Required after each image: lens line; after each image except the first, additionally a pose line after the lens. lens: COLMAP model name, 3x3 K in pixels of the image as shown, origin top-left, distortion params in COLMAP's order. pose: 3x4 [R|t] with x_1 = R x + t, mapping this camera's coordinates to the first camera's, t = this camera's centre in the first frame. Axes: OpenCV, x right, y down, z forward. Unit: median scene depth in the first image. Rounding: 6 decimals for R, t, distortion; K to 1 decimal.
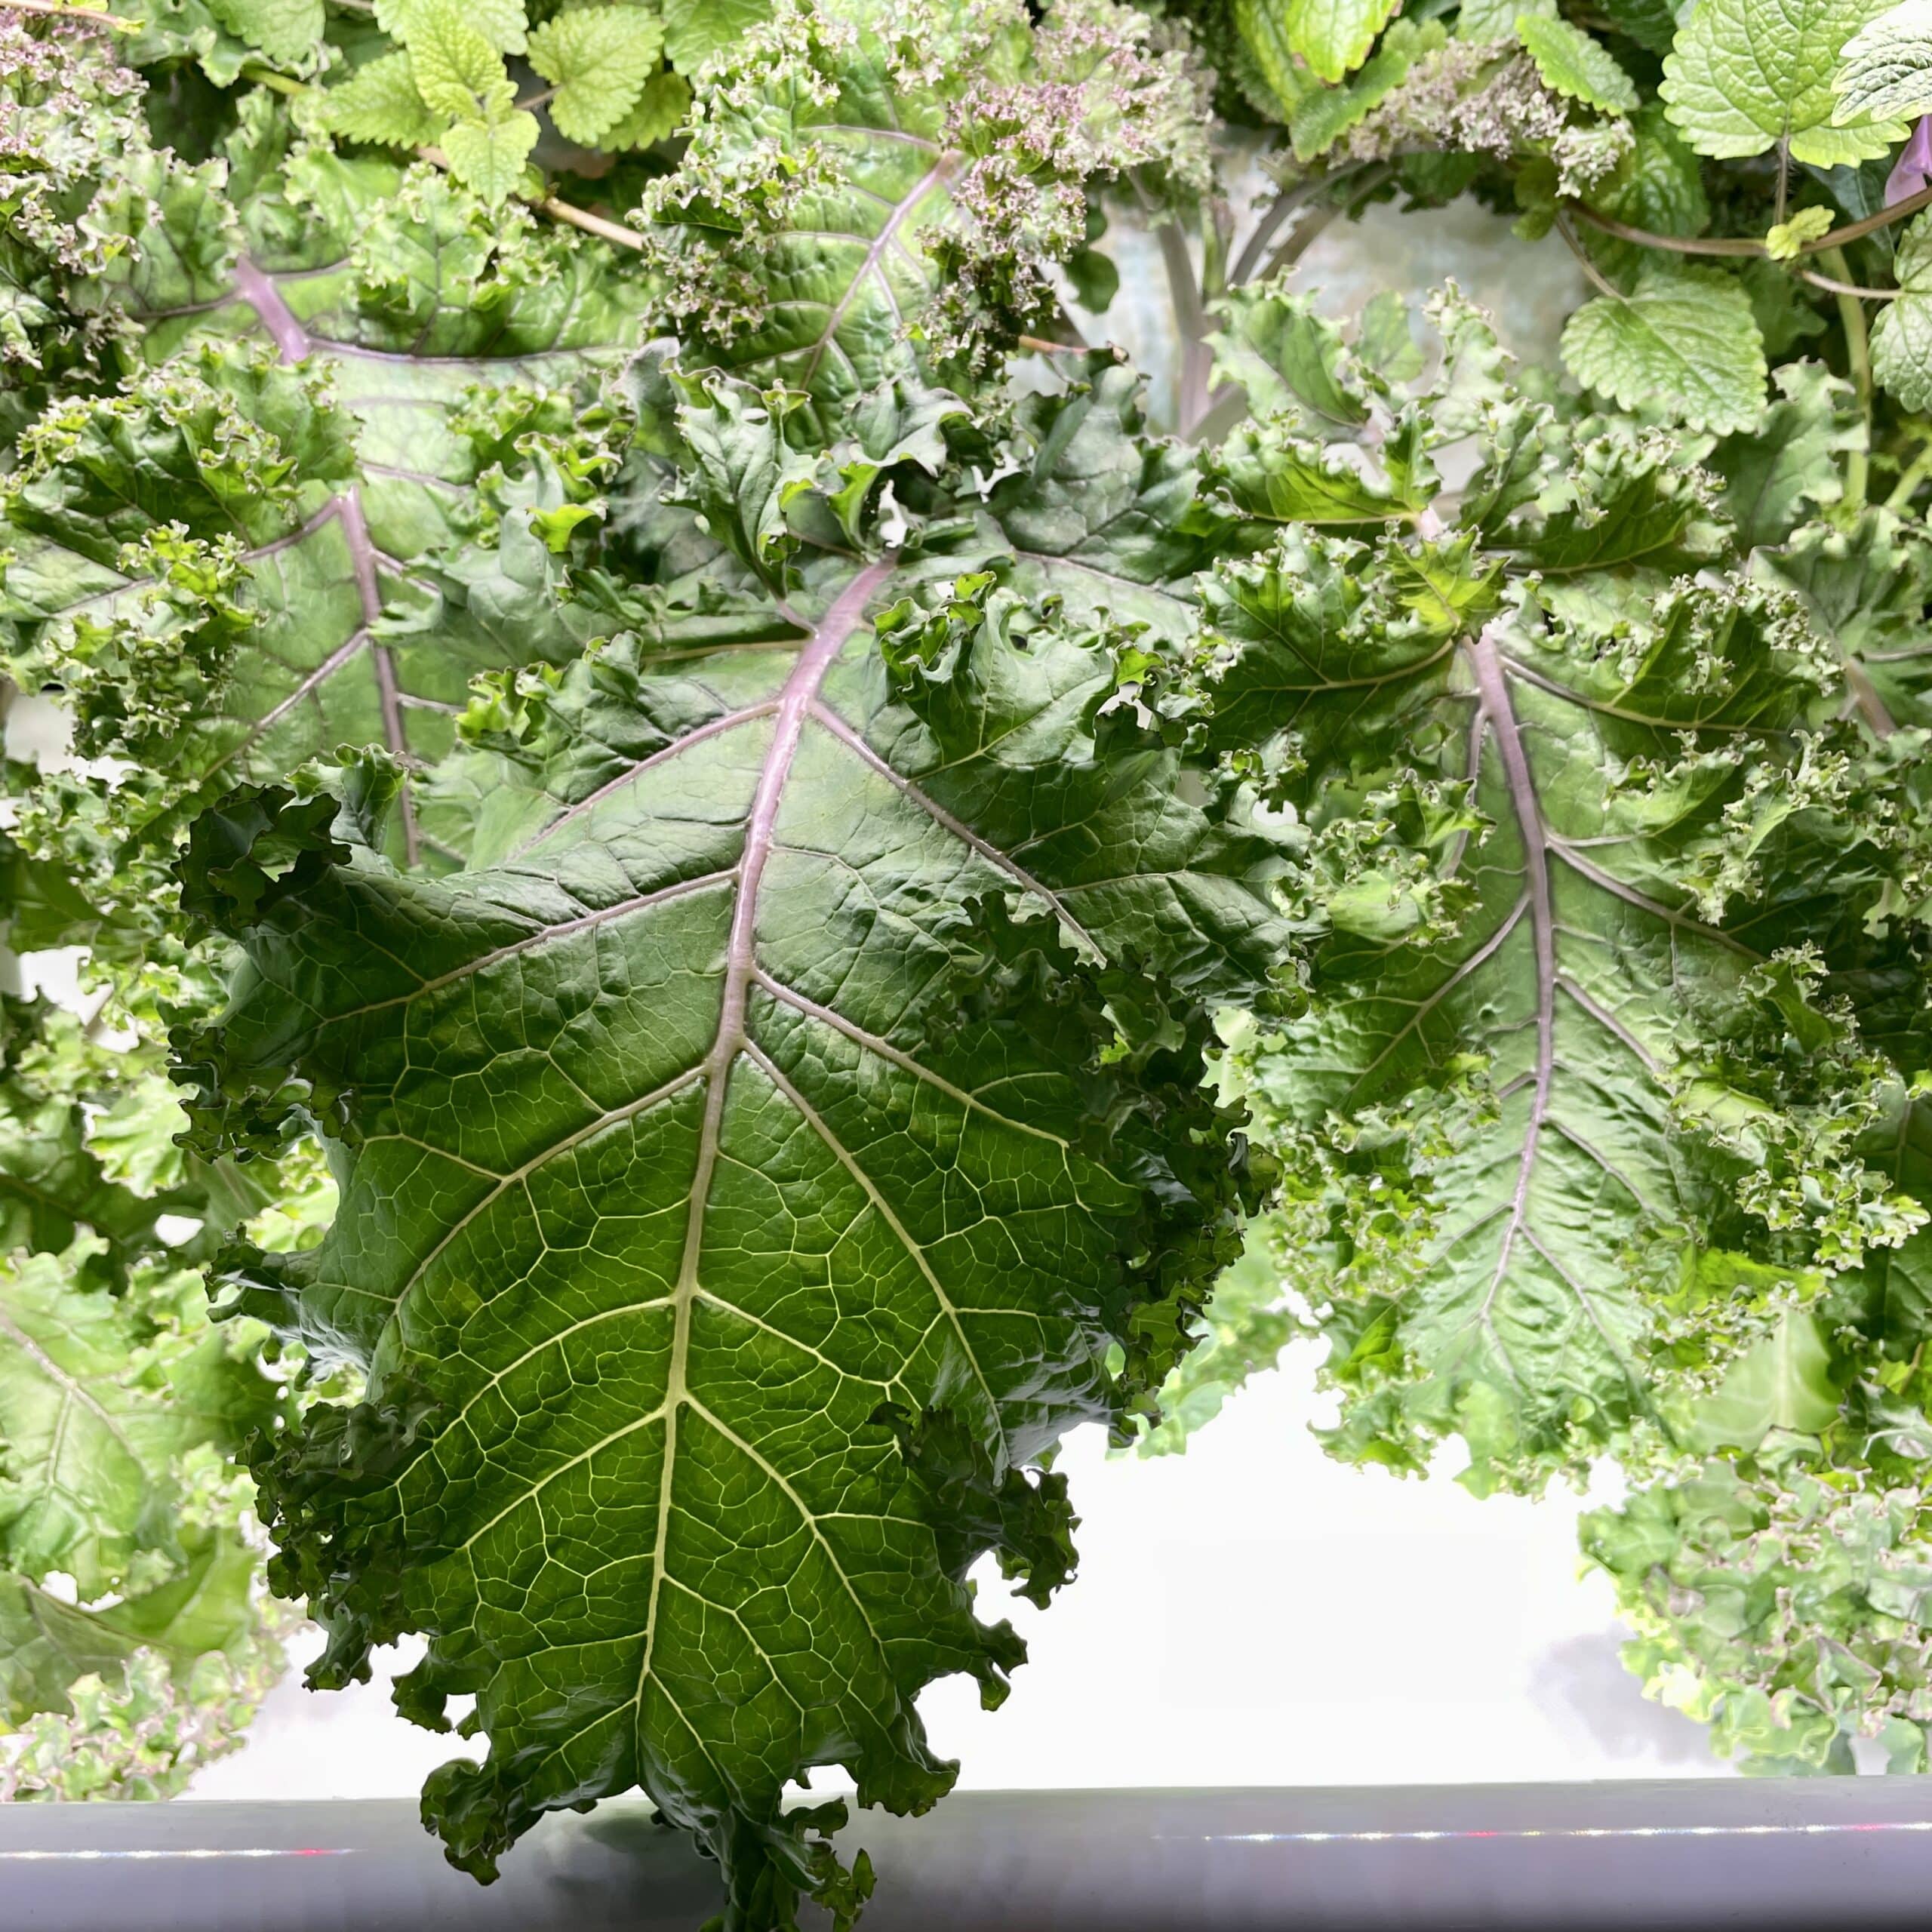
lens RADIAL K [[2308.7, 0, 958.8], [0, 2308.7, 972.8], [0, 0, 1]] dist [-0.001299, 0.000000]
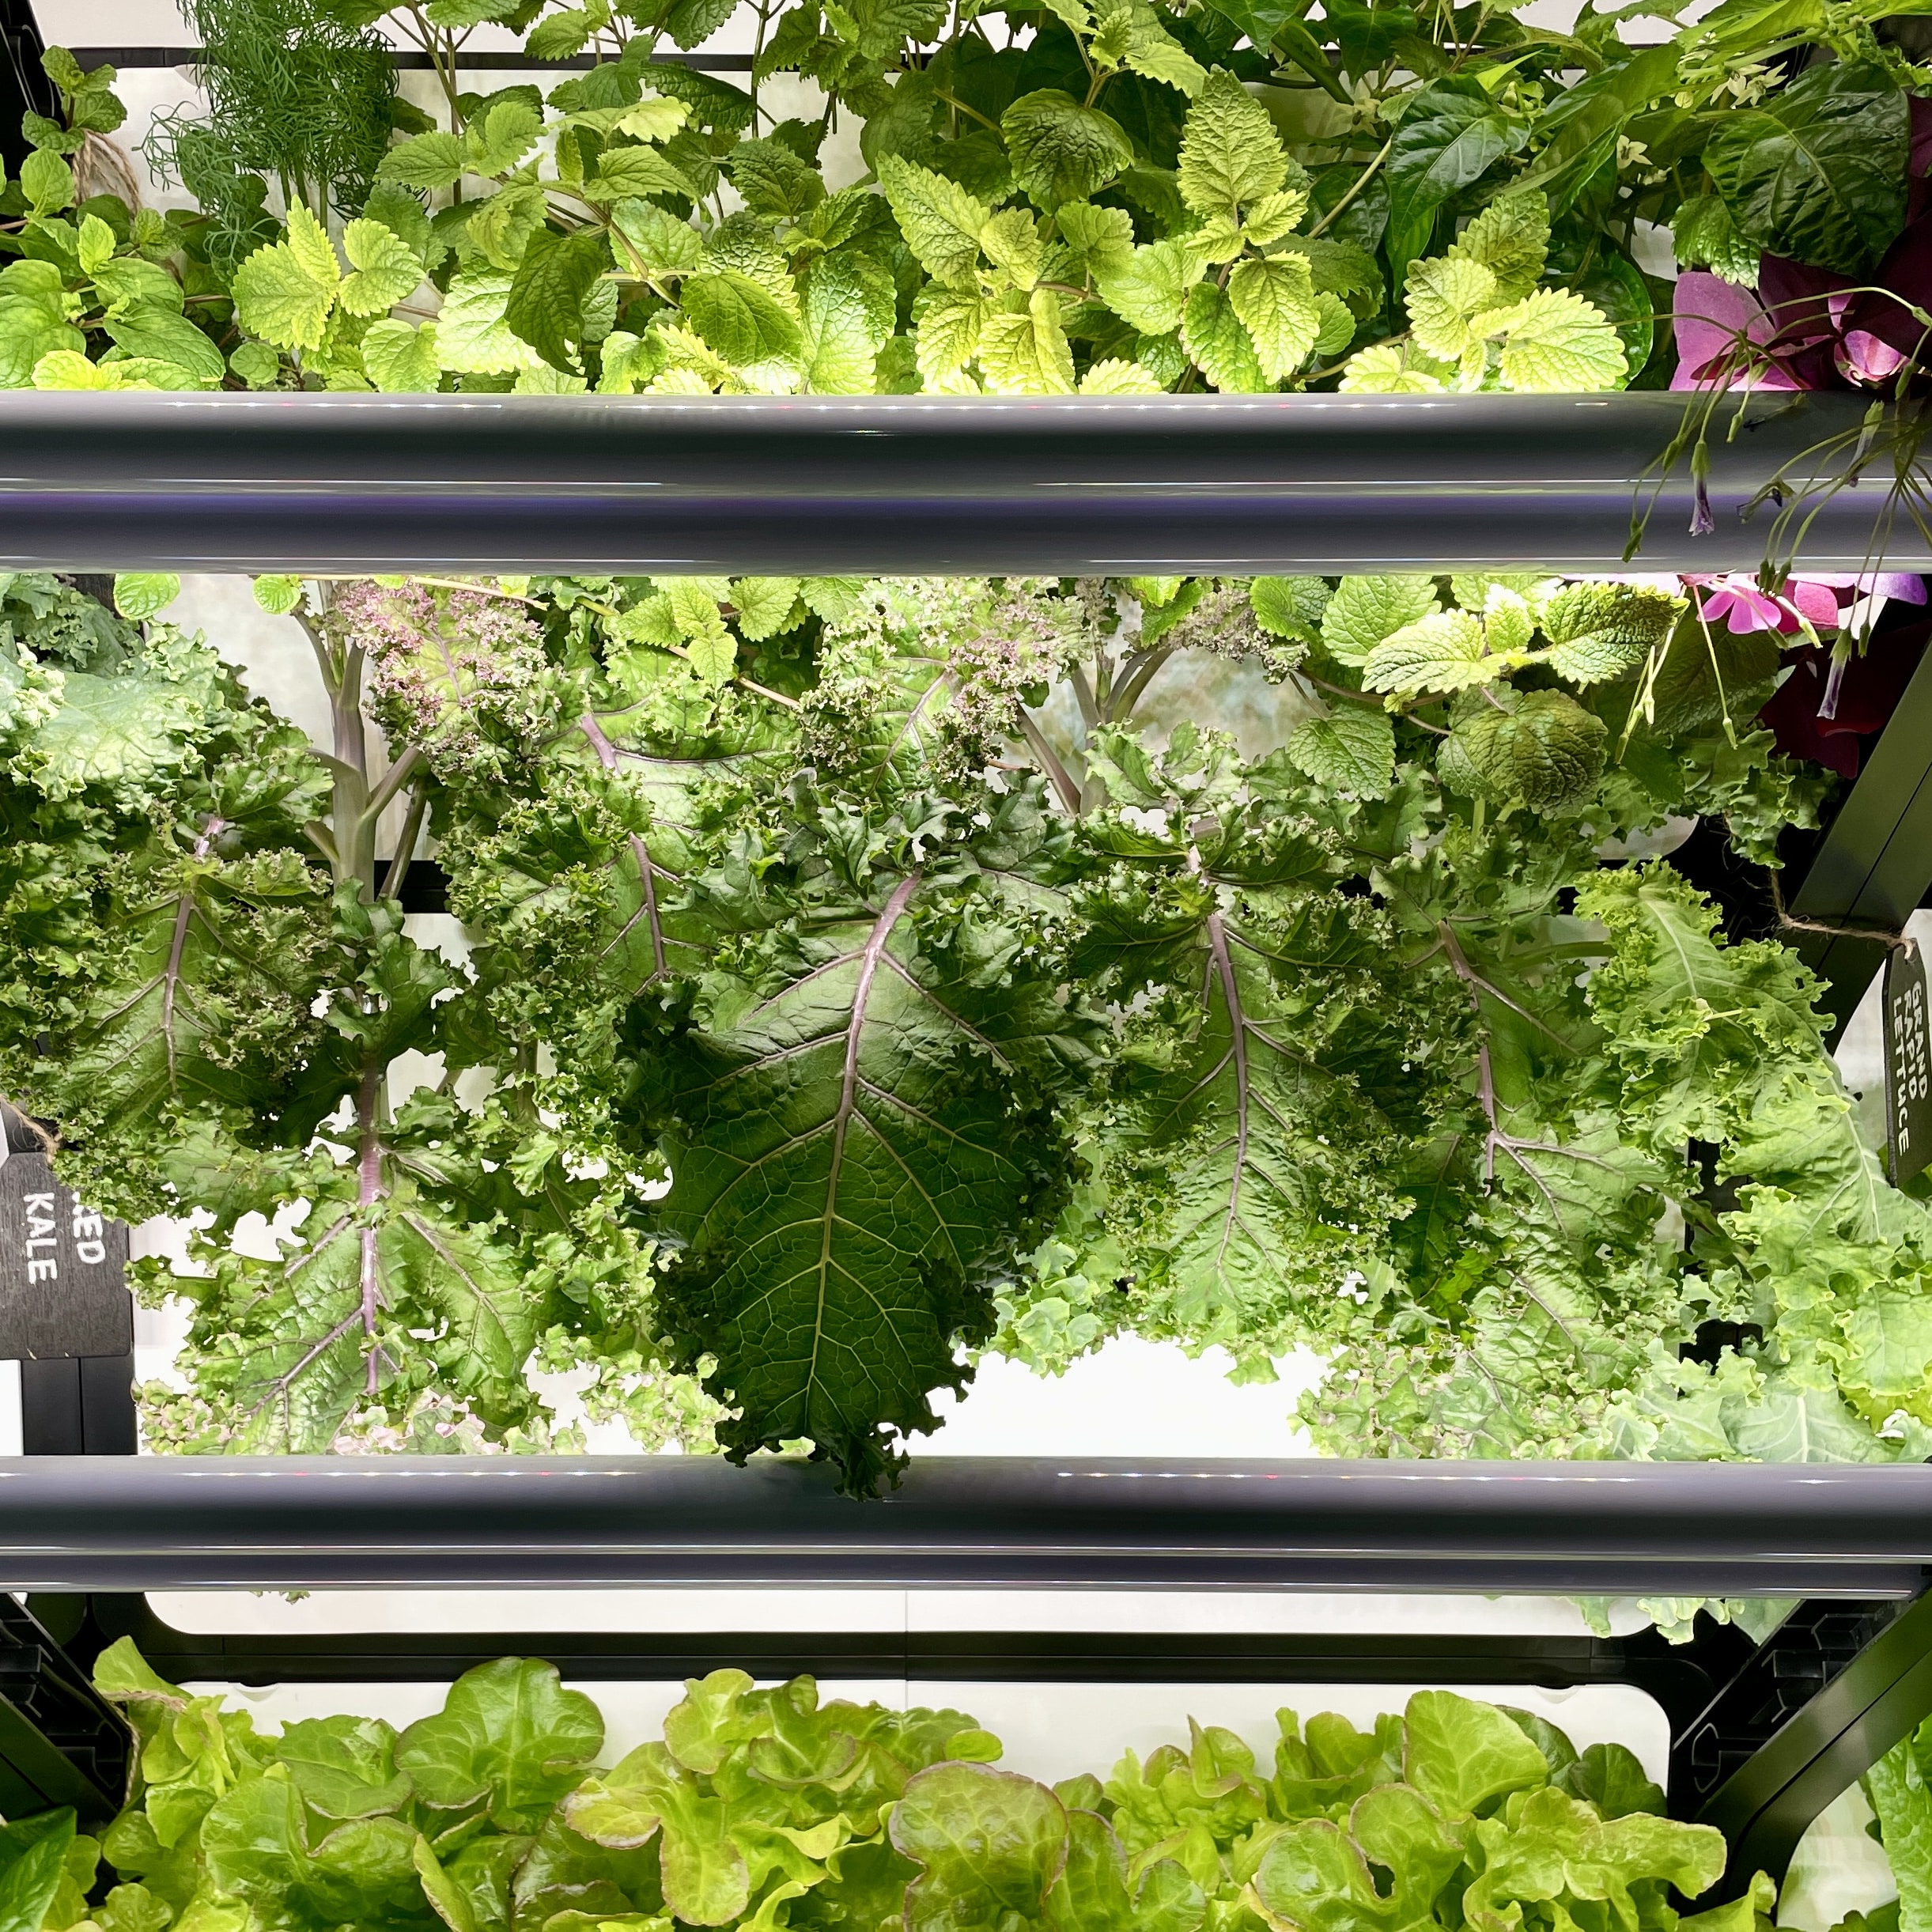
lens RADIAL K [[2308.7, 0, 963.3], [0, 2308.7, 974.6], [0, 0, 1]] dist [-0.001299, 0.000000]
pose [[0.999929, 0.011587, 0.002889, 0.004701], [-0.011373, 0.997802, -0.065288, 0.037298], [-0.003639, 0.065251, 0.997862, -1.026871]]
